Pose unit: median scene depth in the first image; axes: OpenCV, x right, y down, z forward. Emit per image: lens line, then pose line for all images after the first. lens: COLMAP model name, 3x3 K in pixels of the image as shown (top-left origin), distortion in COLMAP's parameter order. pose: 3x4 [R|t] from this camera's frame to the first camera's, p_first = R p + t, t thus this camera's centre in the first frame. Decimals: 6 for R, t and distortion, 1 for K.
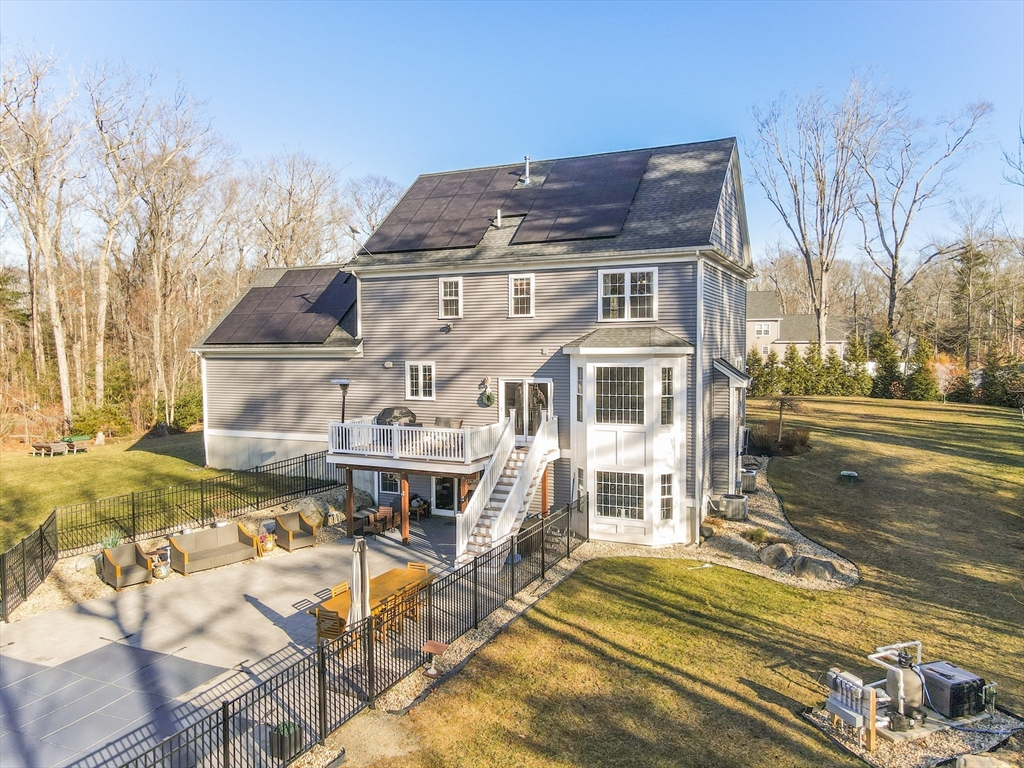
lens RADIAL K [[758.8, 0, 512.3], [0, 758.8, 384.8], [0, 0, 1]] dist [-0.000269, 0.000333]
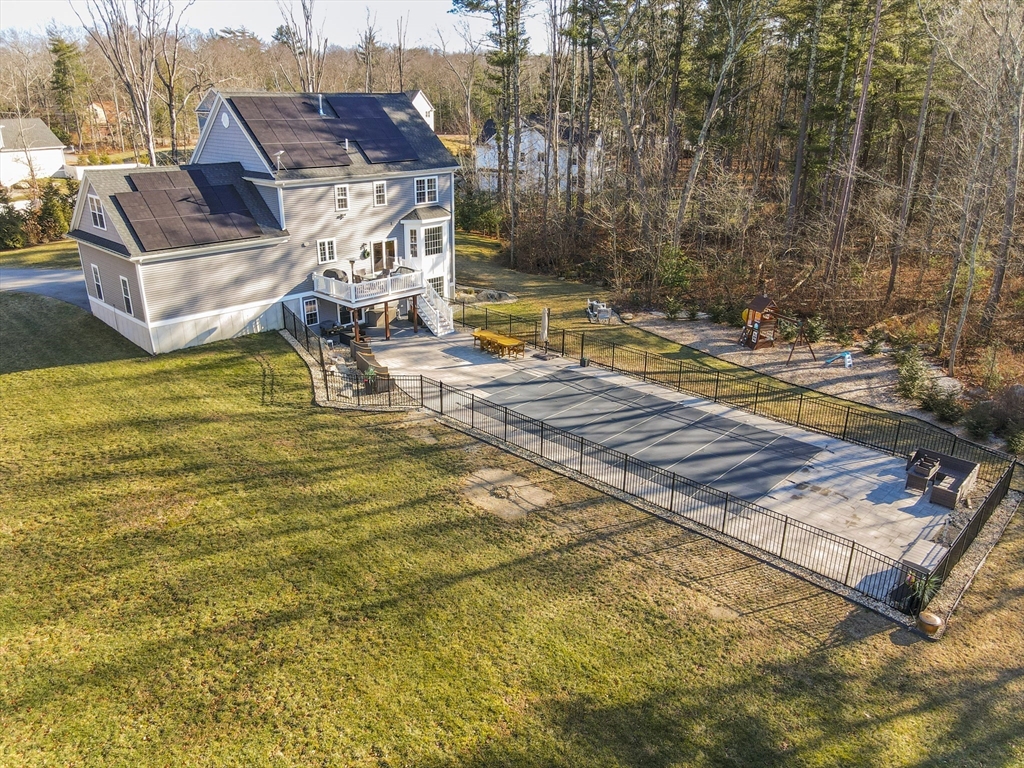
lens RADIAL K [[758.8, 0, 511.6], [0, 758.8, 384.5], [0, 0, 1]] dist [-0.000269, 0.000333]
pose [[0.333686, -0.324749, 0.884981, -1.551435], [0.042484, 0.943015, 0.330026, -0.260123], [-0.941726, -0.072527, 0.328468, 0.085903]]
